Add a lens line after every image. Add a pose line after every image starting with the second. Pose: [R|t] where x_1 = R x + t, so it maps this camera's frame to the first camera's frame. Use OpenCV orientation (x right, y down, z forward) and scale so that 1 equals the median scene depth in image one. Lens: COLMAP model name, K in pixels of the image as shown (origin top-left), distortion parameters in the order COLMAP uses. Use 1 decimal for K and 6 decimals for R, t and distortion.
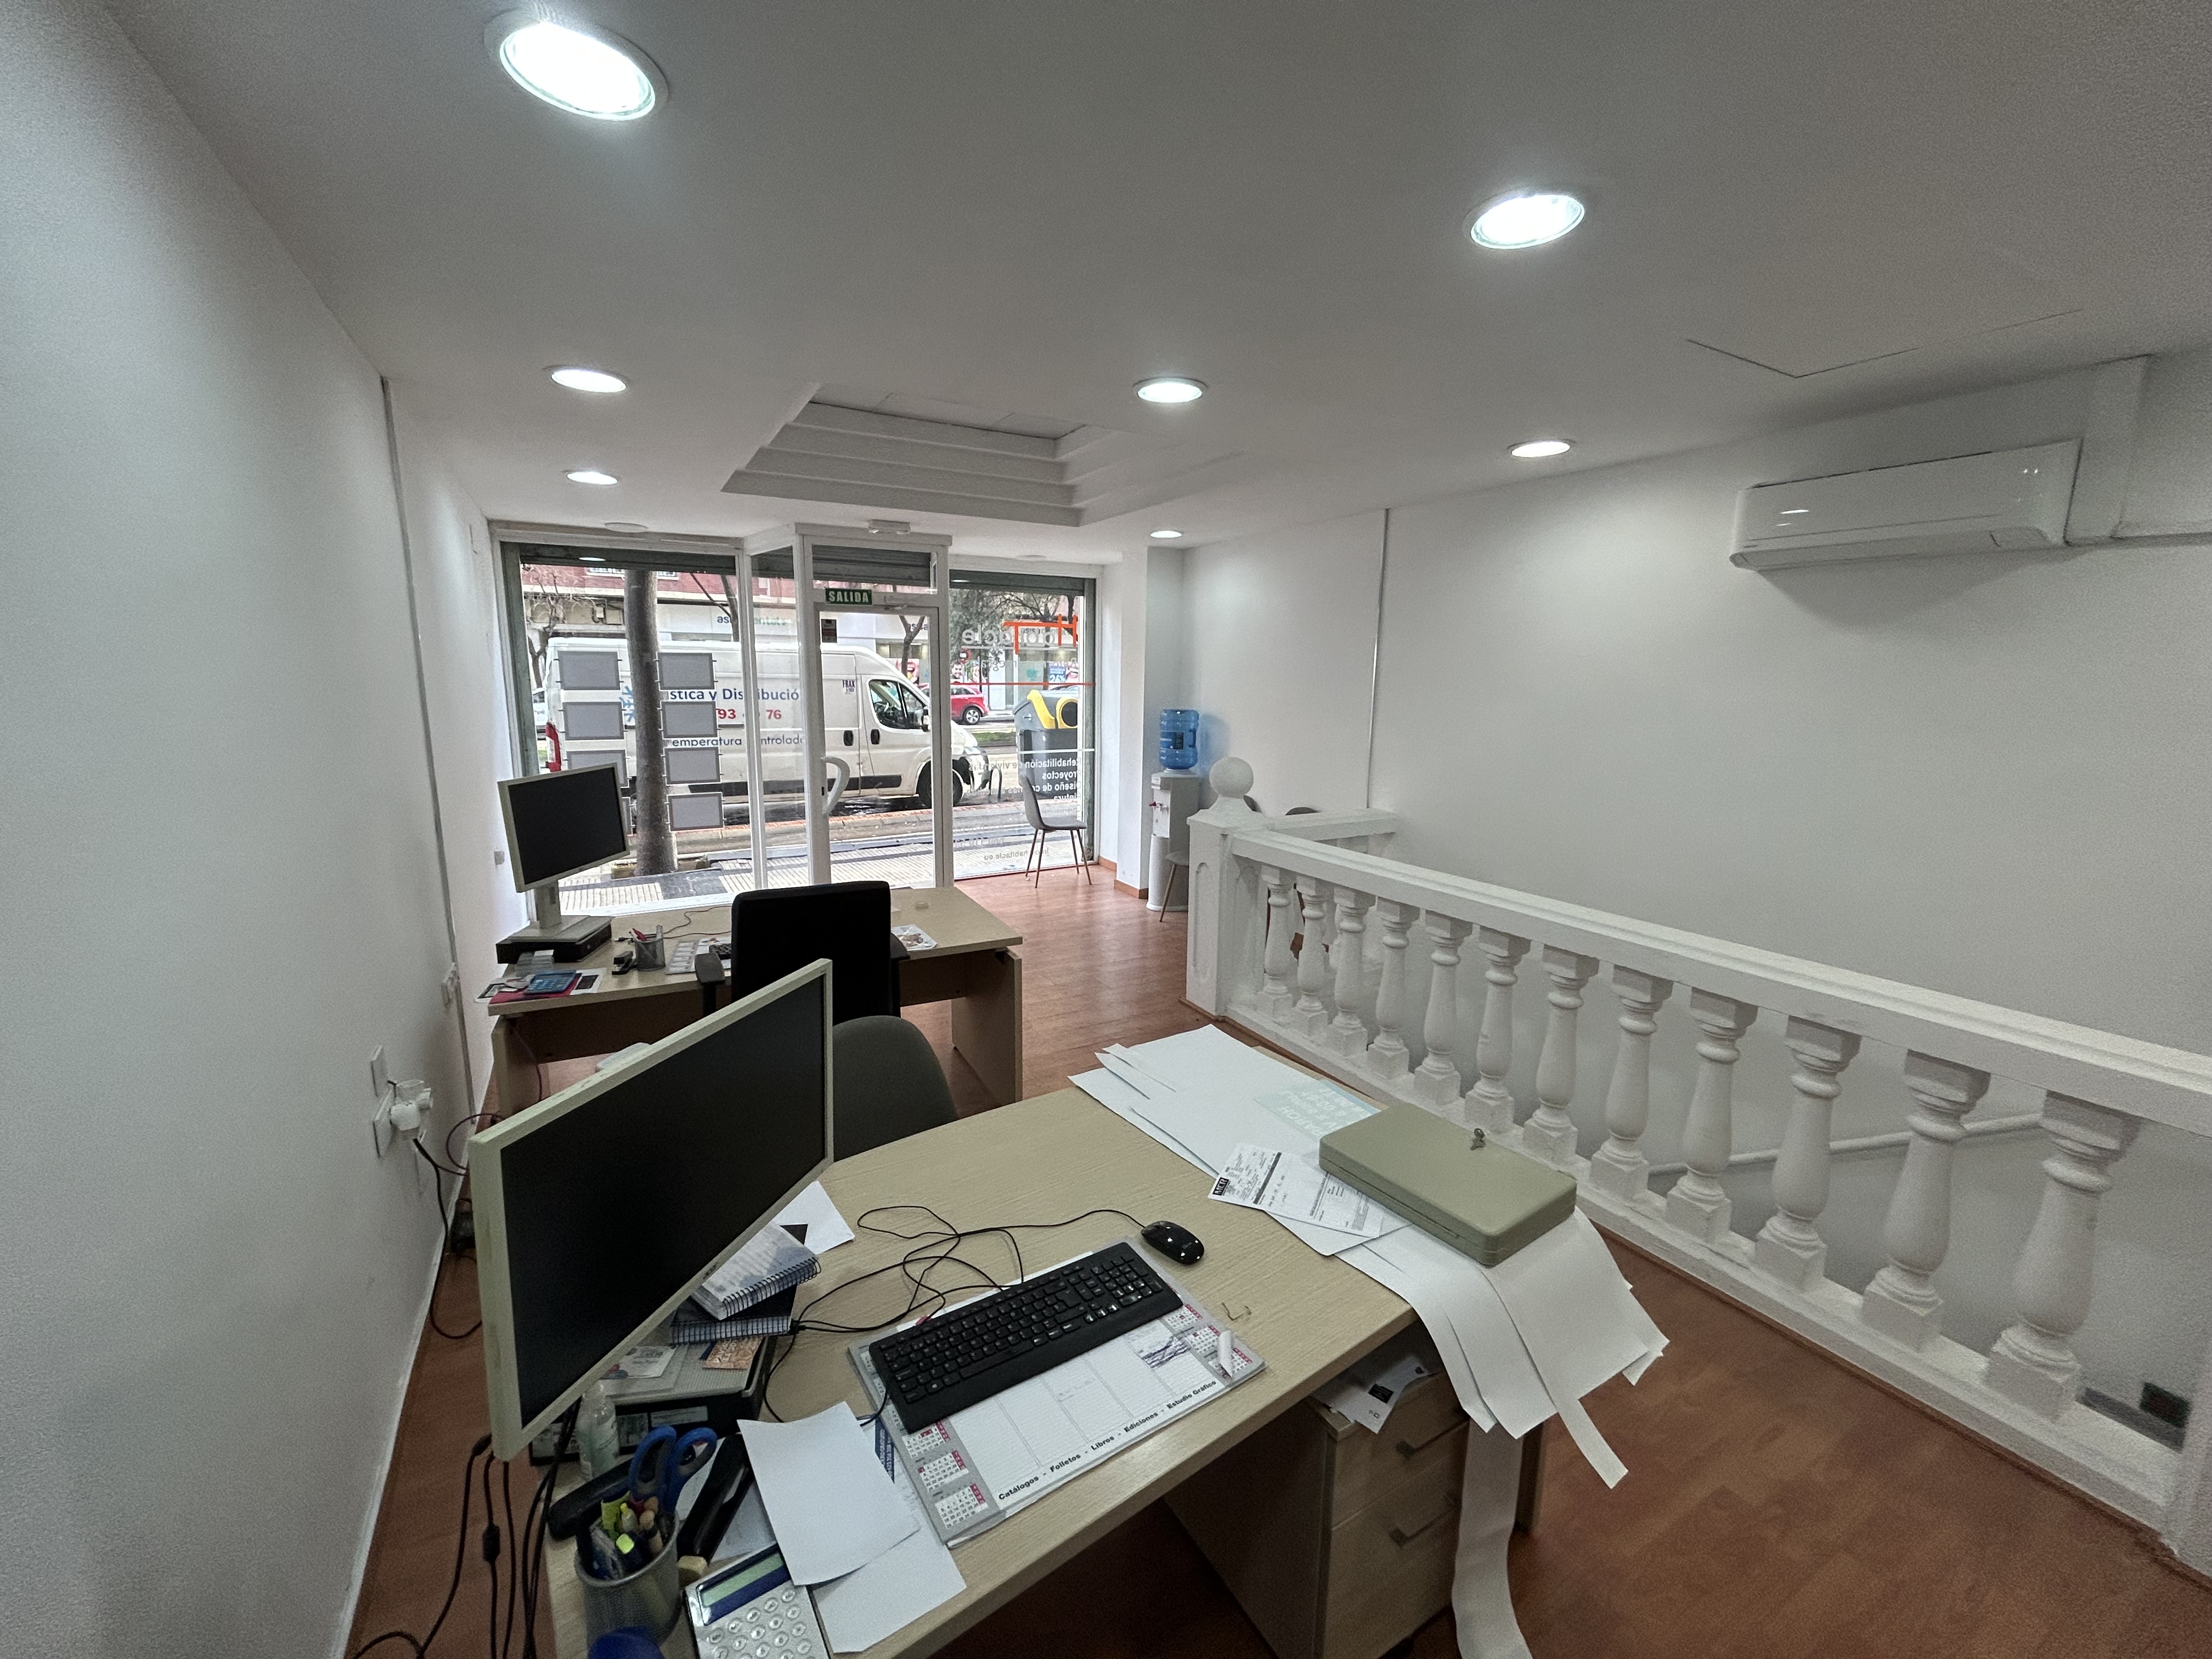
lens RADIAL K [[888.9, 0, 1105.5], [0, 888.9, 822.6], [0, 0, 1]] dist [0.001127, 0.000061]
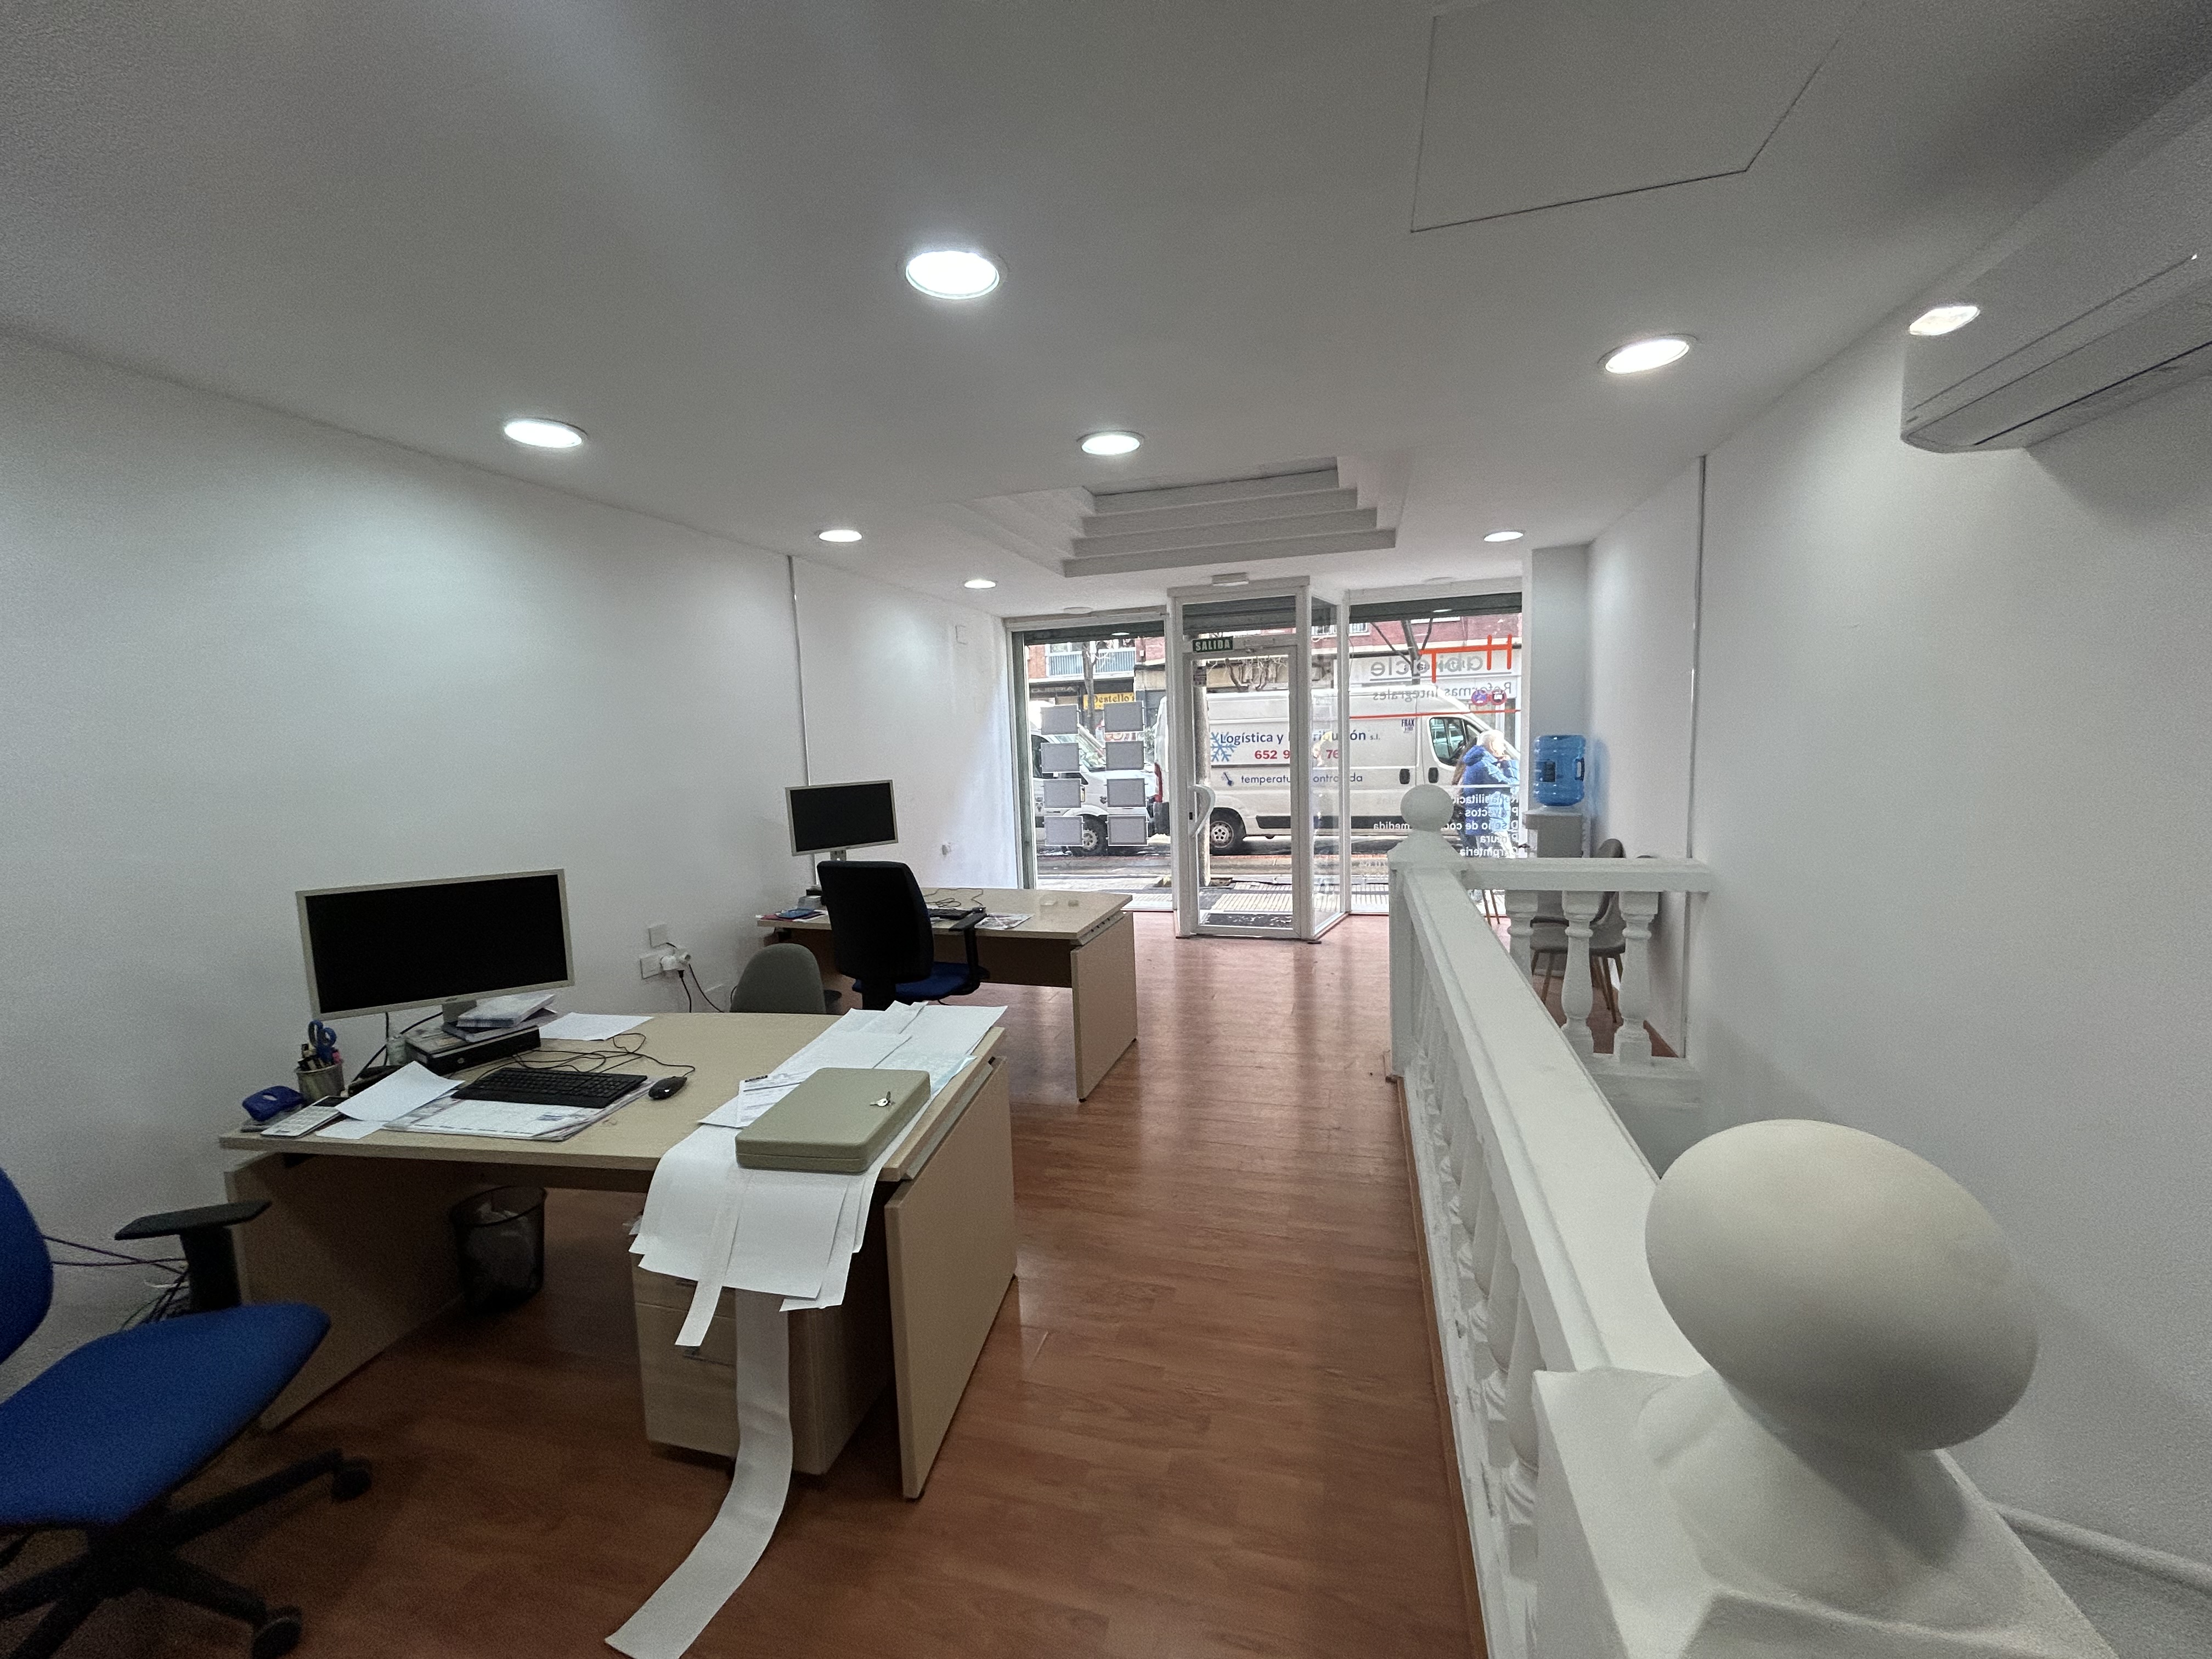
lens RADIAL K [[888.5, 0, 1102.7], [0, 888.5, 828.0], [0, 0, 1]] dist [0.000286, -0.000106]
pose [[0.699192, 0.042091, -0.713694, 0.433639], [-0.073231, 0.997231, -0.012929, 0.003261], [0.711173, 0.061304, 0.700339, 0.123630]]
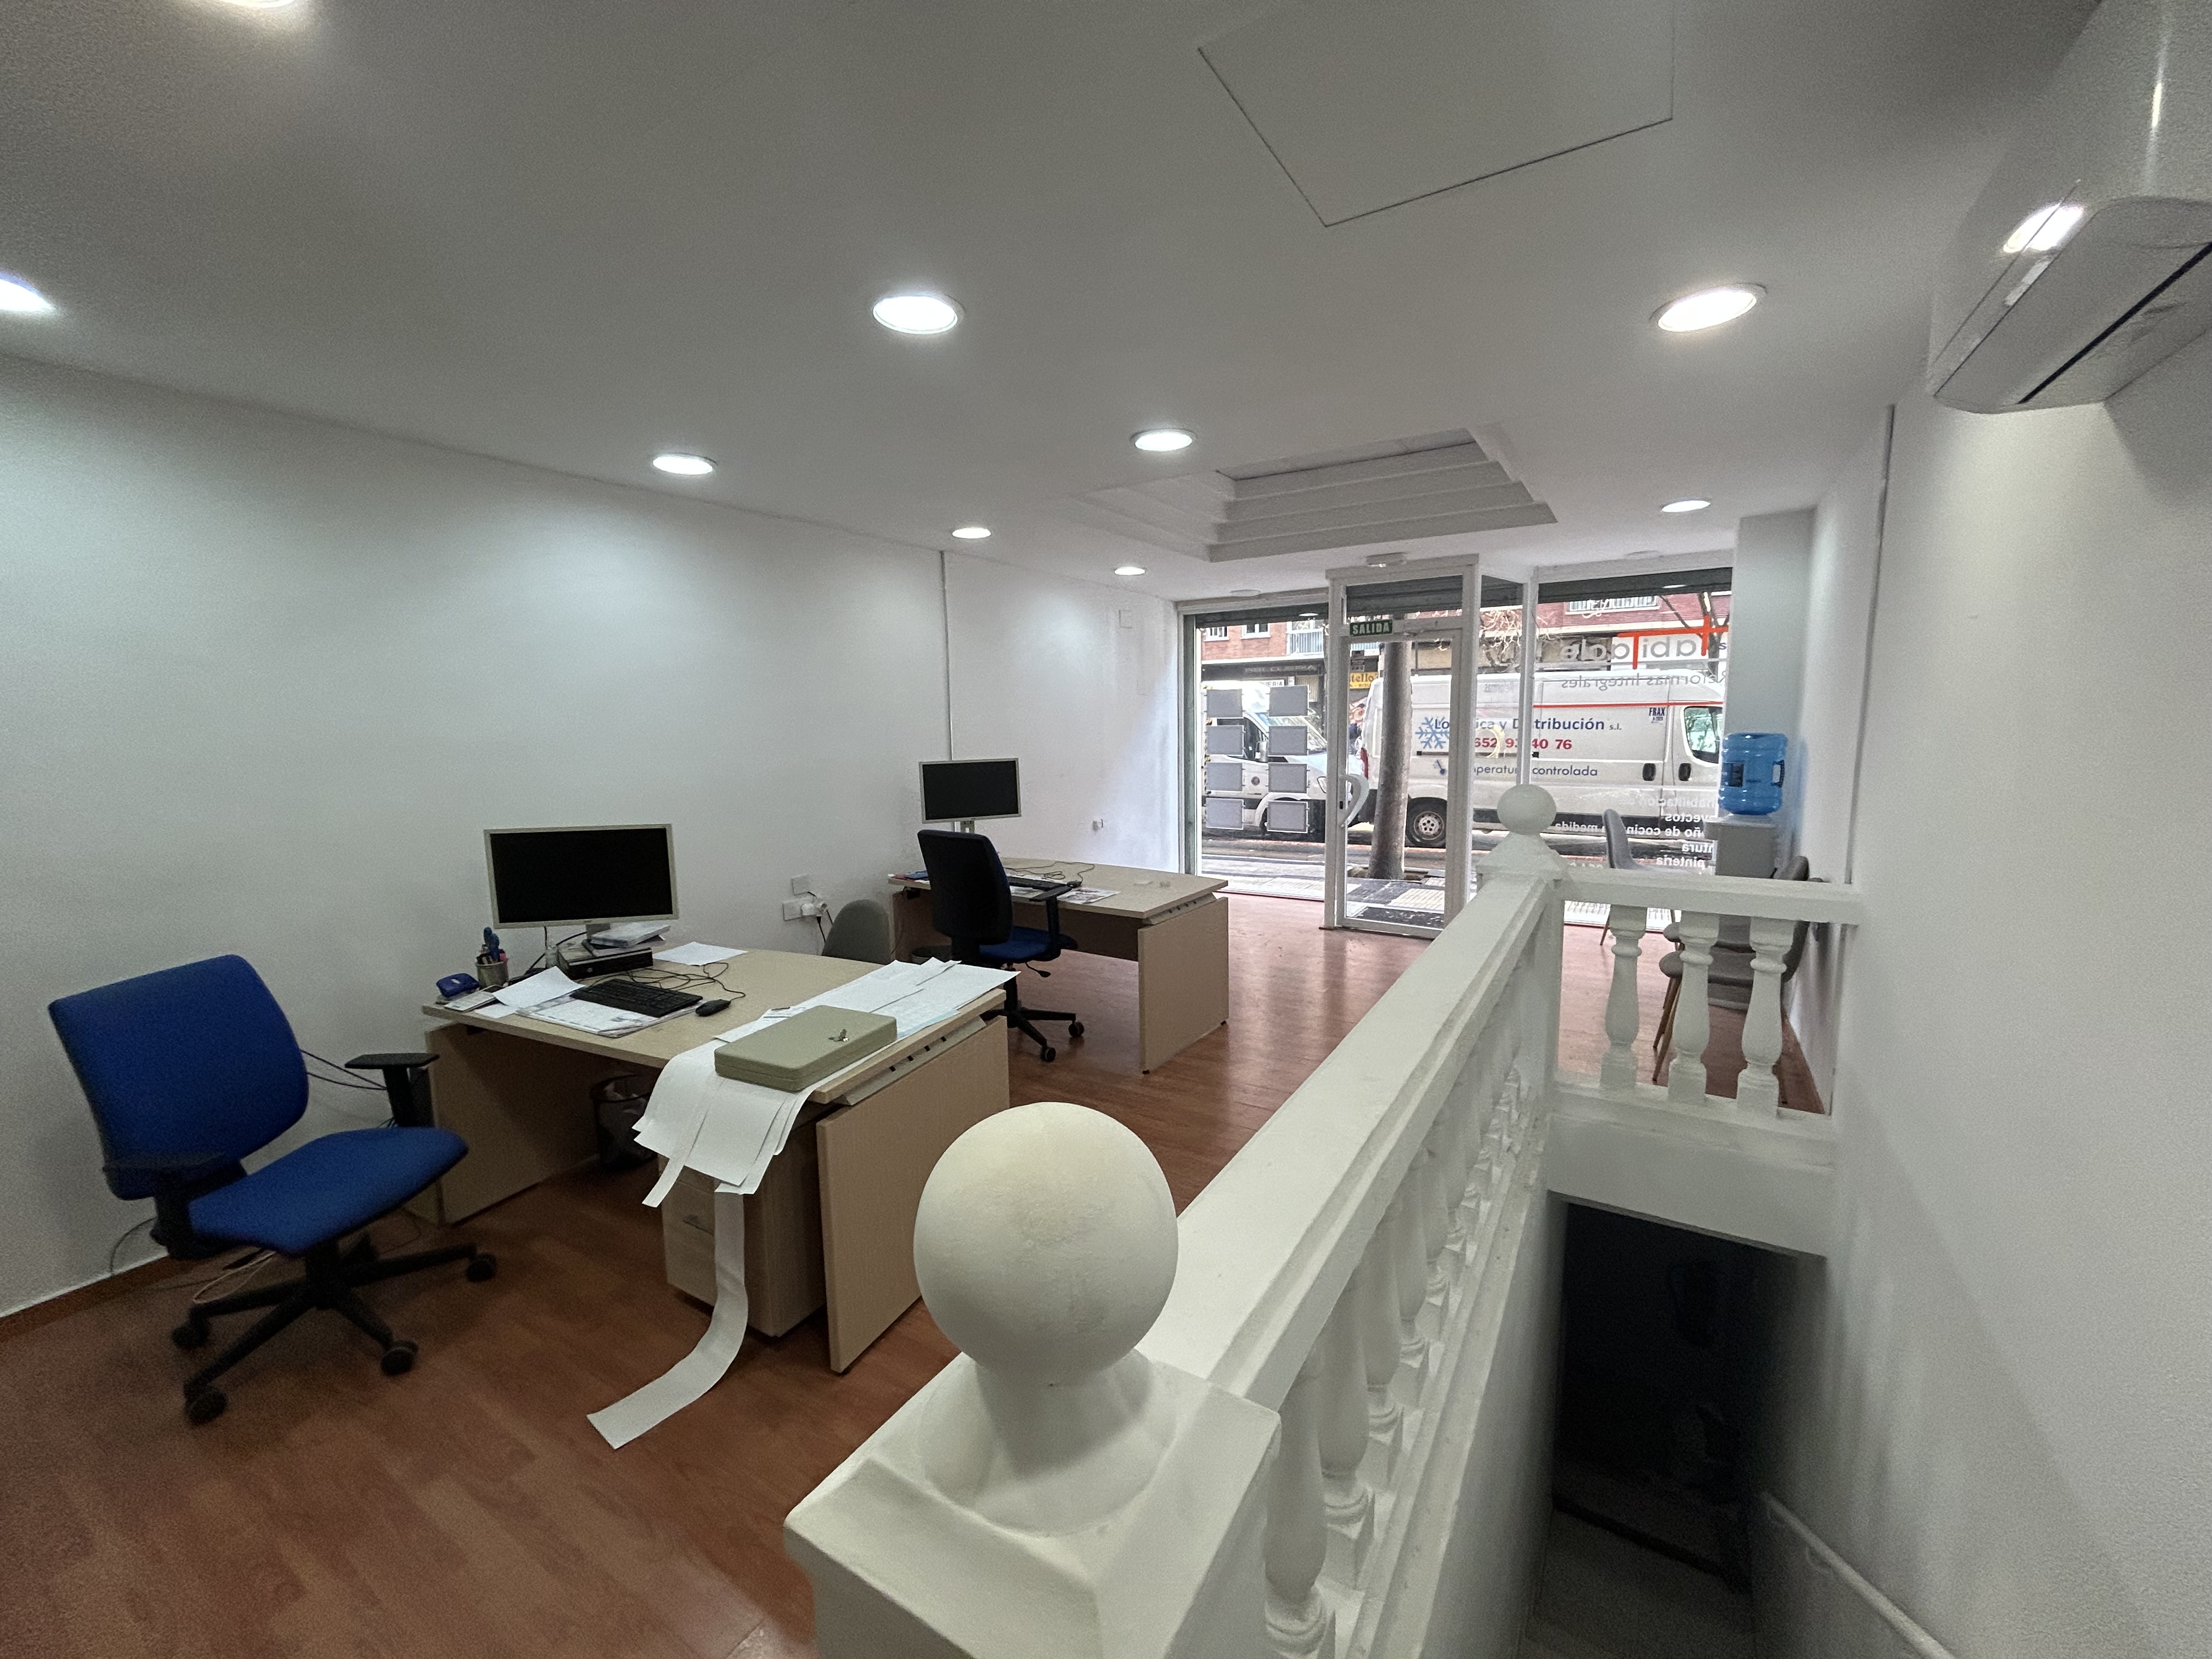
lens RADIAL K [[888.5, 0, 1102.7], [0, 888.5, 828.0], [0, 0, 1]] dist [0.000286, -0.000106]
pose [[0.475467, 0.093905, -0.874707, 0.534321], [-0.123563, 0.991559, 0.039284, -0.014188], [0.871013, 0.089403, 0.483057, 0.212447]]
